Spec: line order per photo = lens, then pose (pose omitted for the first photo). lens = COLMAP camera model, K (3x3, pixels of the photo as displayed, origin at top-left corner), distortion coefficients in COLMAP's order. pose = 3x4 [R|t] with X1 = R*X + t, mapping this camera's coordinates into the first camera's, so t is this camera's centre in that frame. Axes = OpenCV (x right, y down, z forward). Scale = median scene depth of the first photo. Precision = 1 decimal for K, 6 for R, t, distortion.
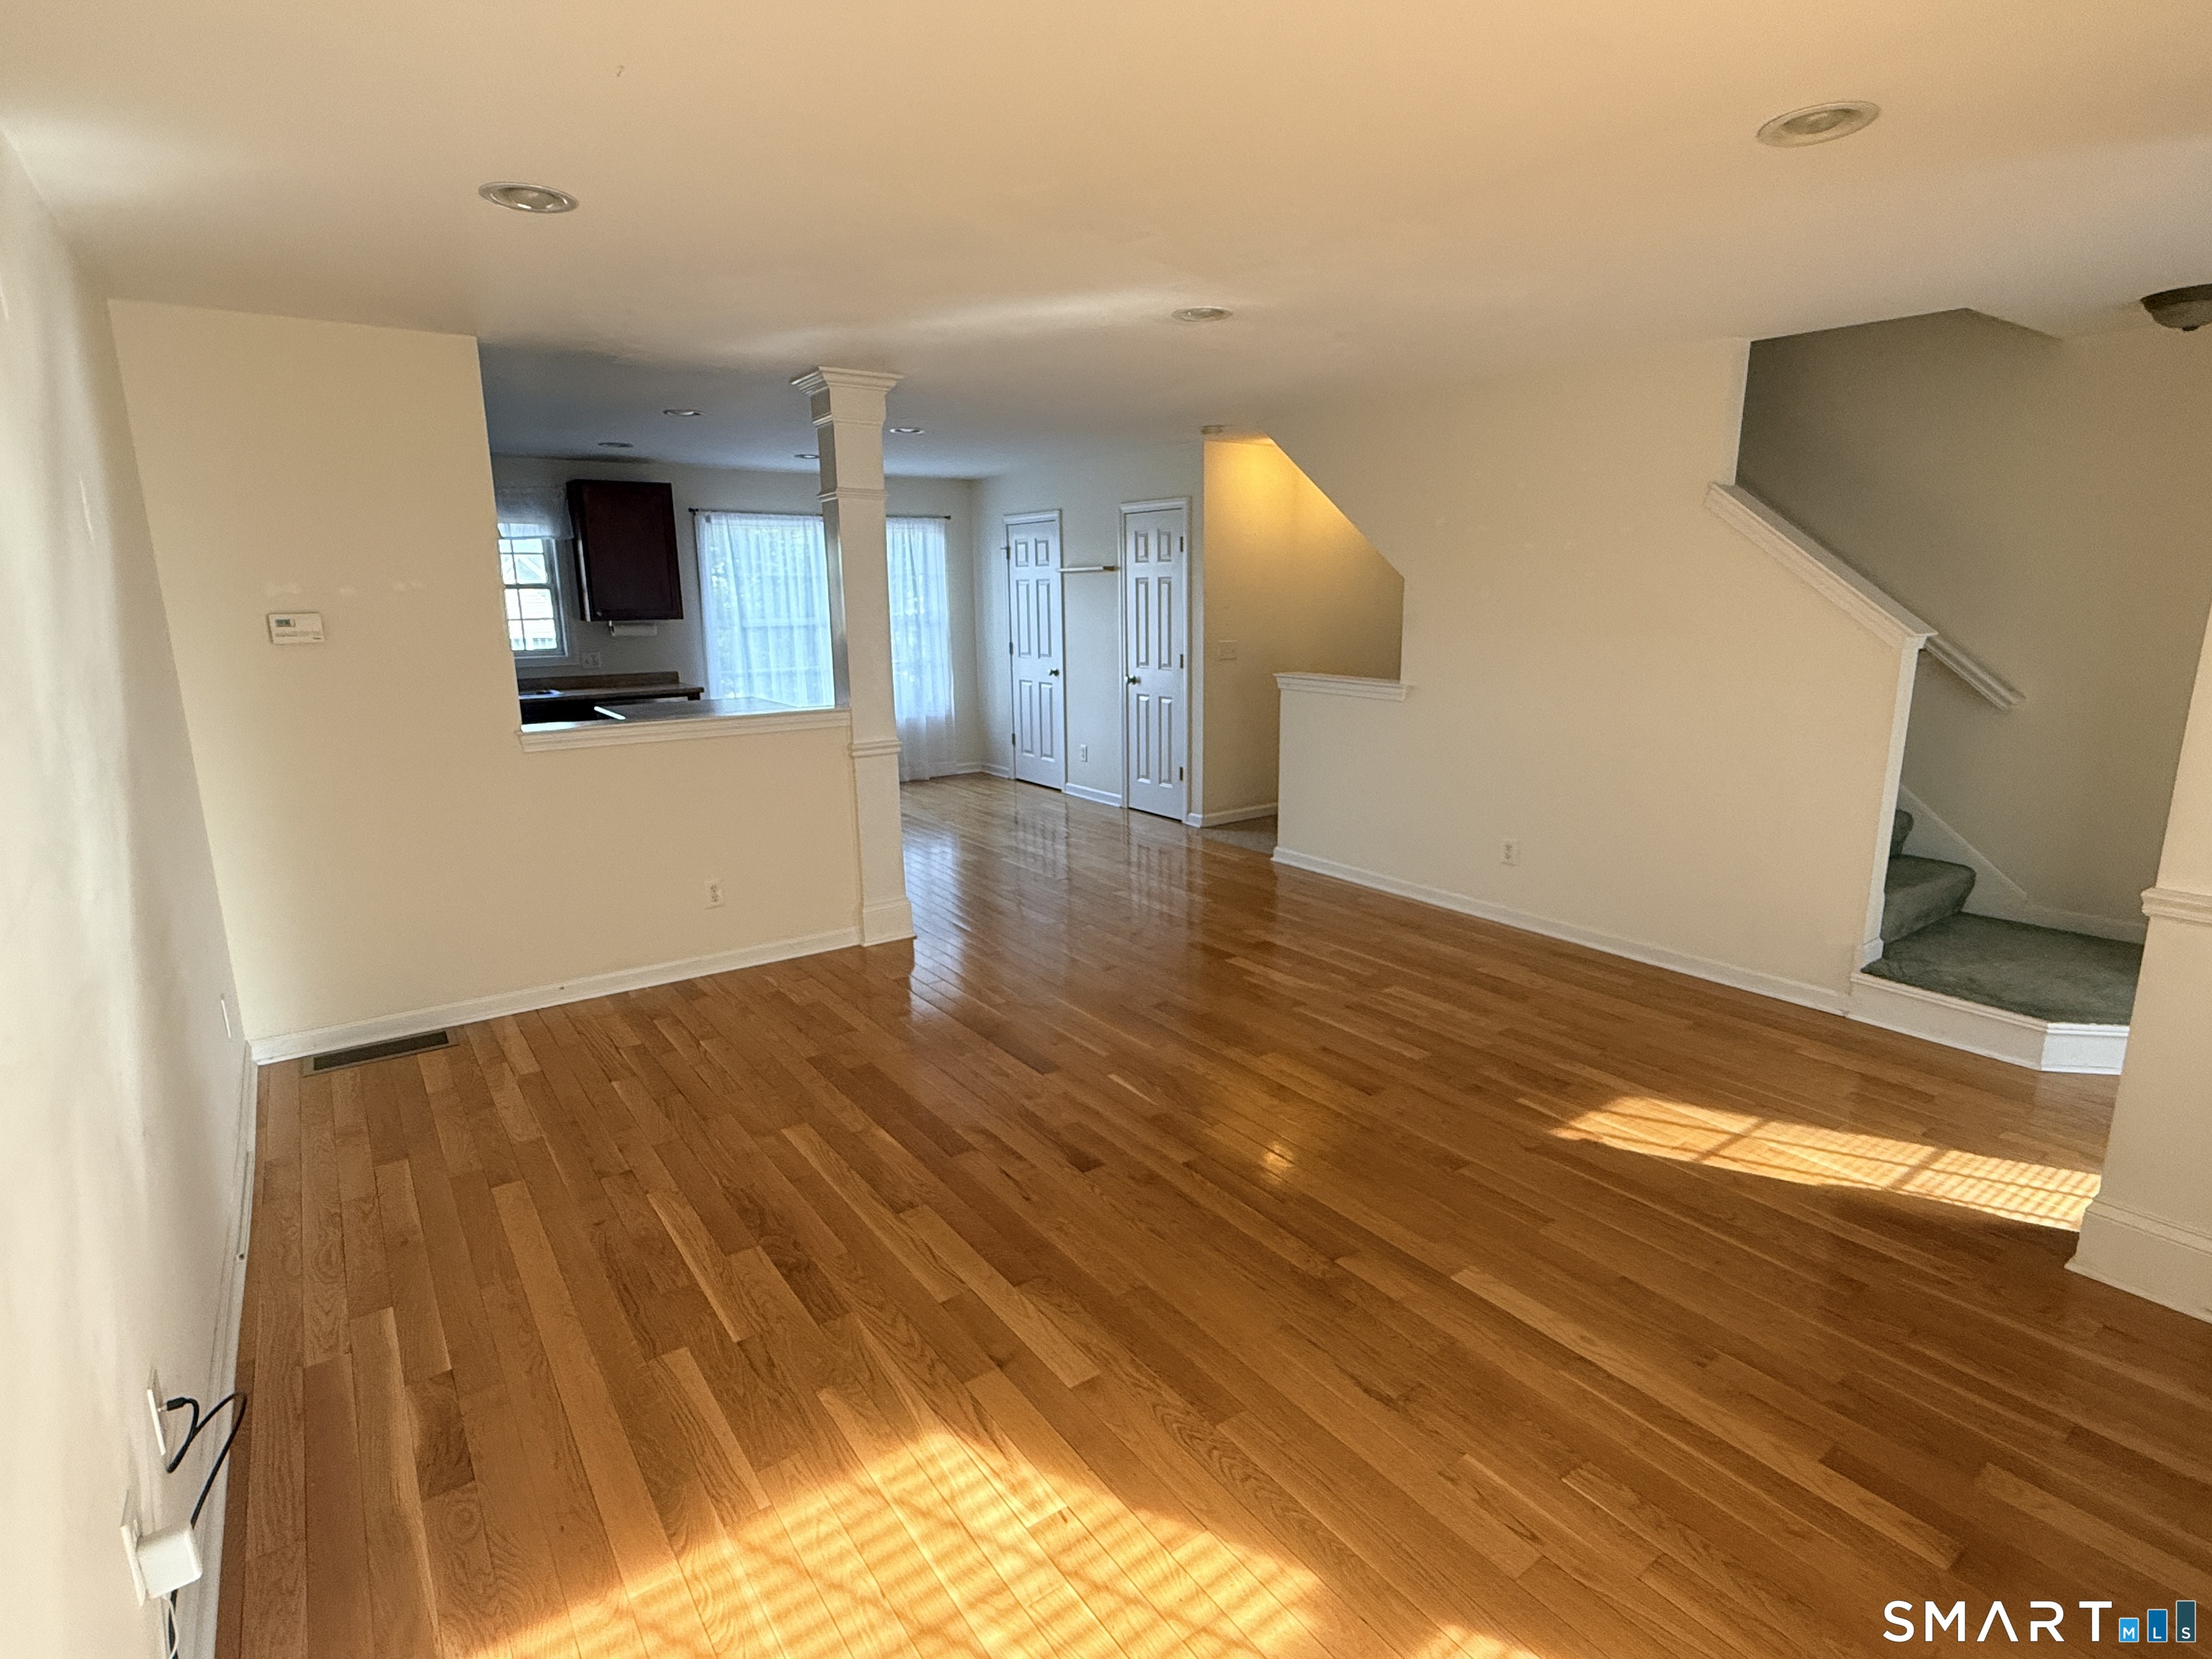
lens RADIAL K [[1120.0, 0, 1111.9], [0, 1120.0, 829.1], [0, 0, 1]] dist [0.005994, -0.000766]
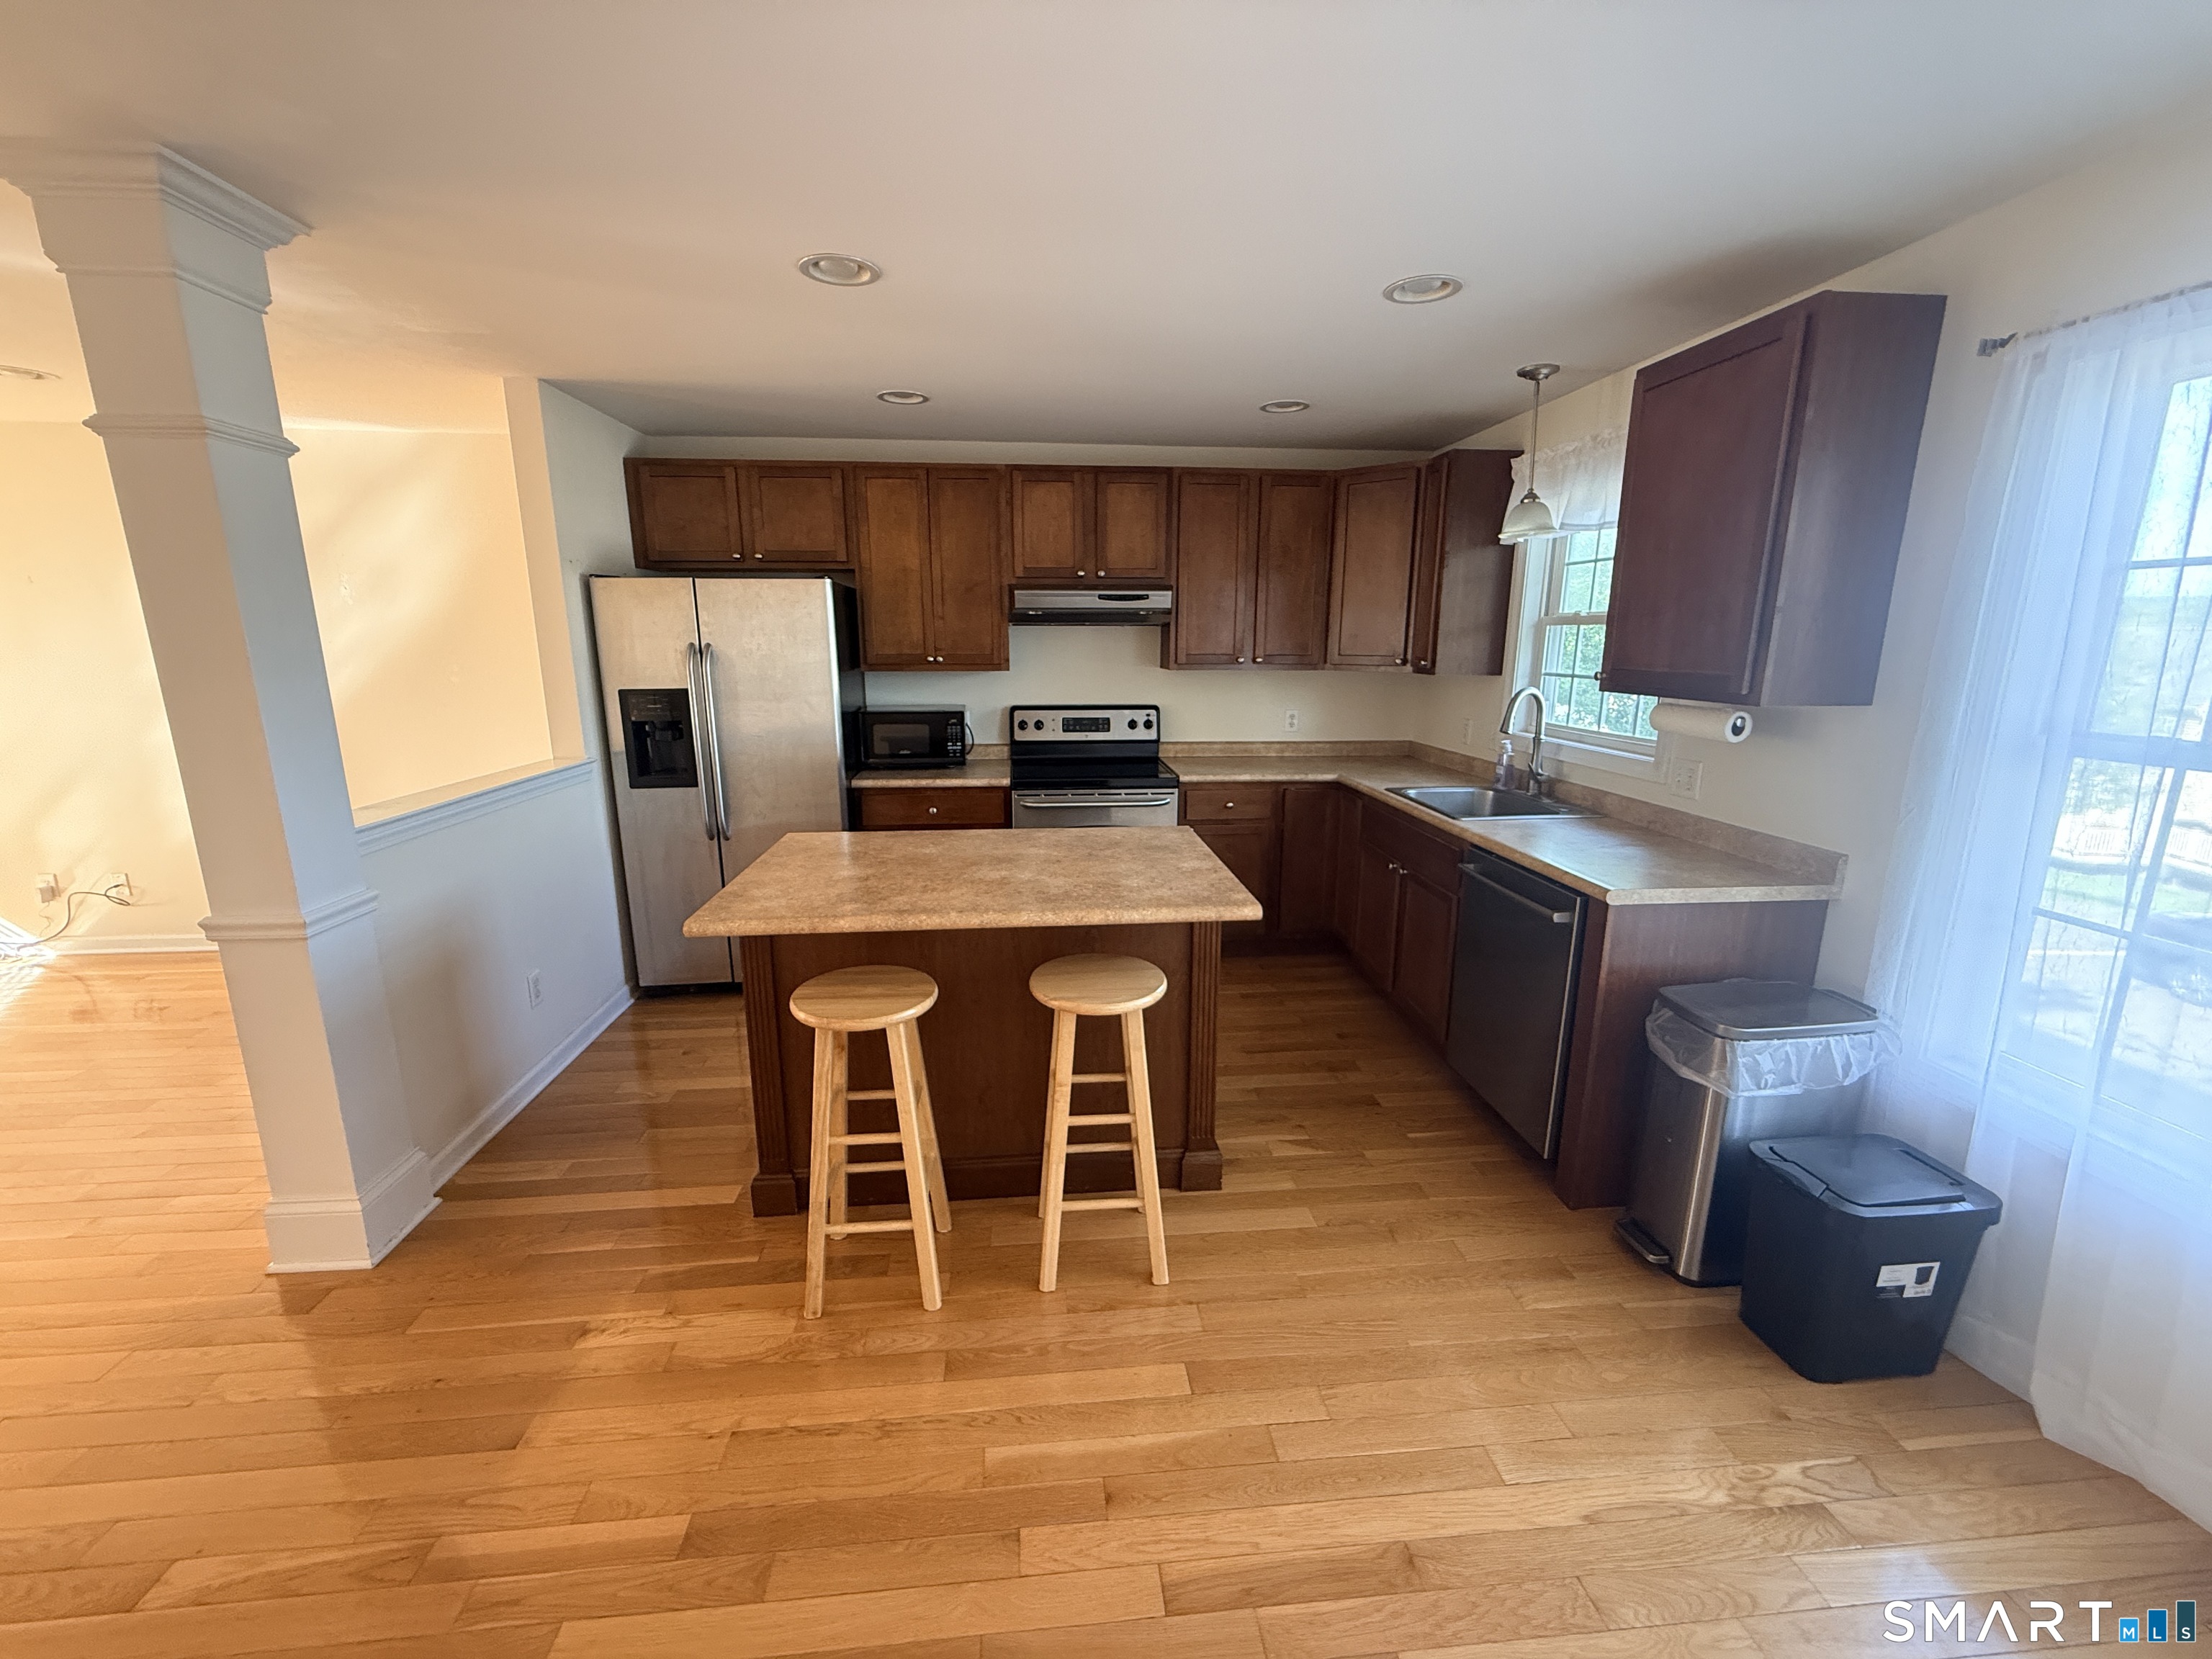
lens RADIAL K [[879.2, 0, 1107.1], [0, 879.2, 828.7], [0, 0, 1]] dist [0.000719, -0.000116]
pose [[-0.499586, 0.193205, -0.844444, -0.082927], [-0.181173, 0.929950, 0.319953, -0.395128], [0.847107, 0.312834, -0.429587, 1.871717]]
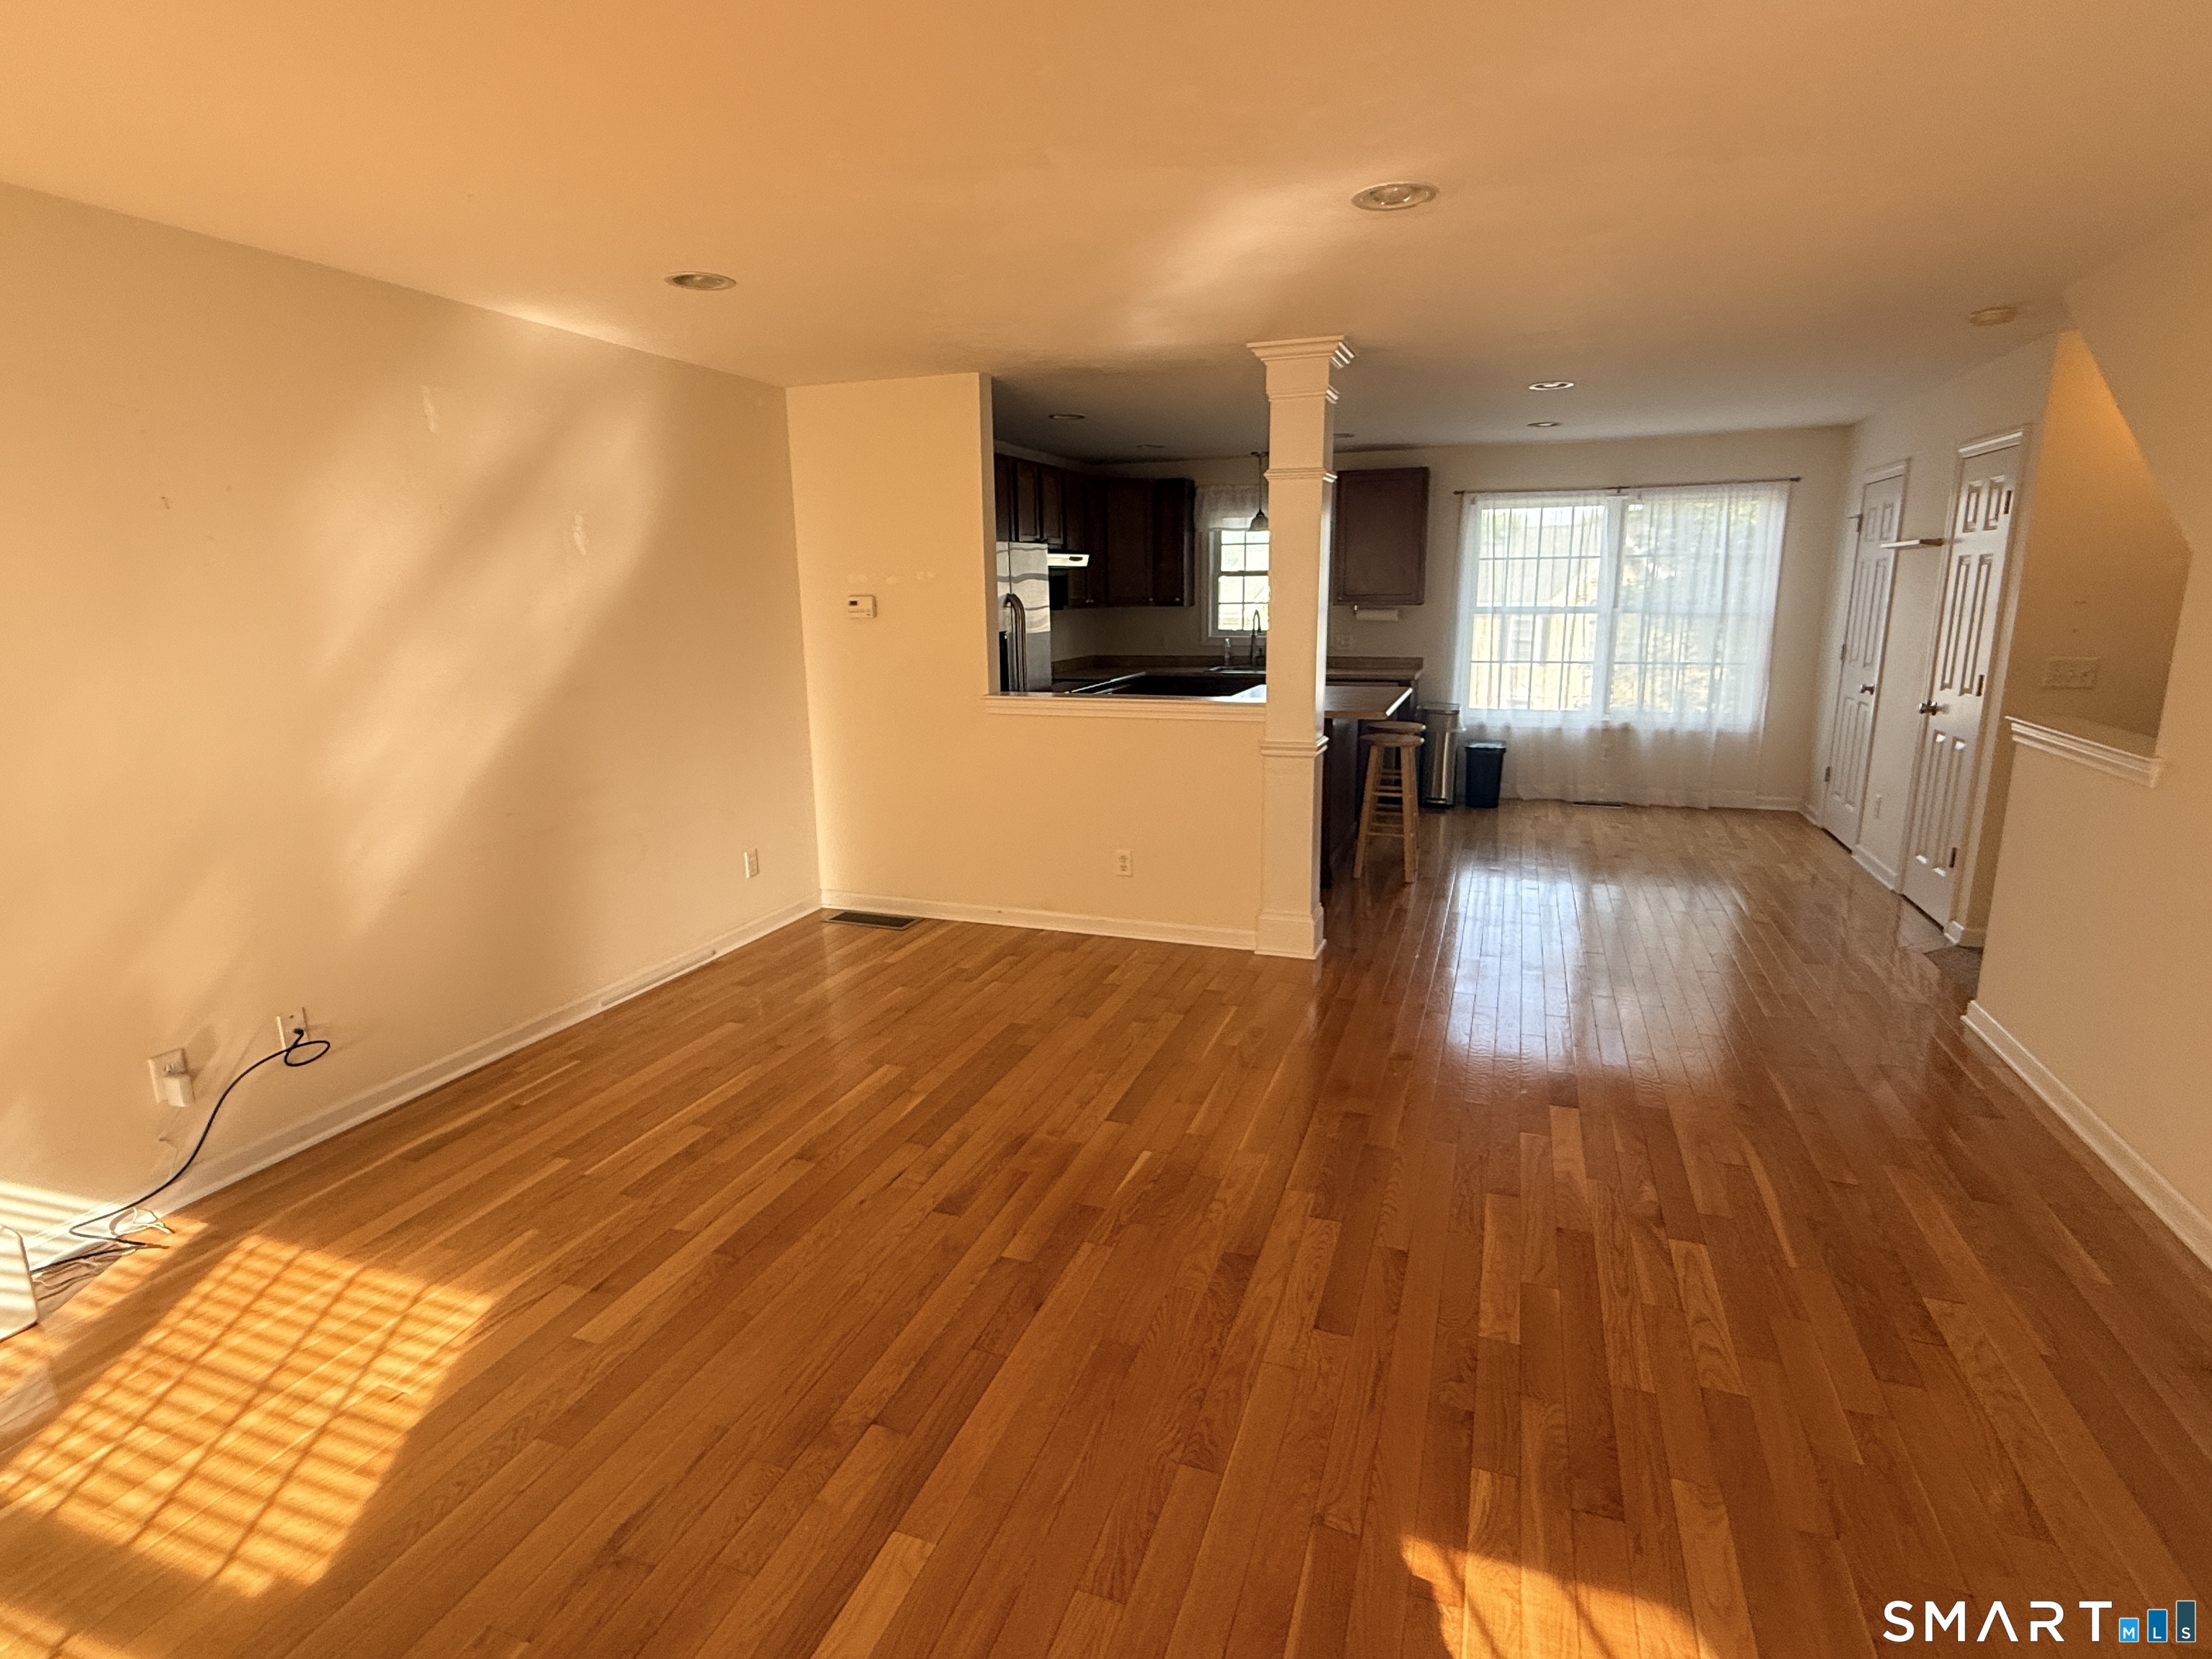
lens RADIAL K [[1120.0, 0, 1112.8], [0, 1120.0, 829.3], [0, 0, 1]] dist [0.005994, -0.000766]
pose [[0.568769, 0.180701, -0.802402, 0.569701], [-0.167871, 0.980536, 0.101824, -0.094193], [0.805184, 0.076785, 0.588033, 0.418770]]
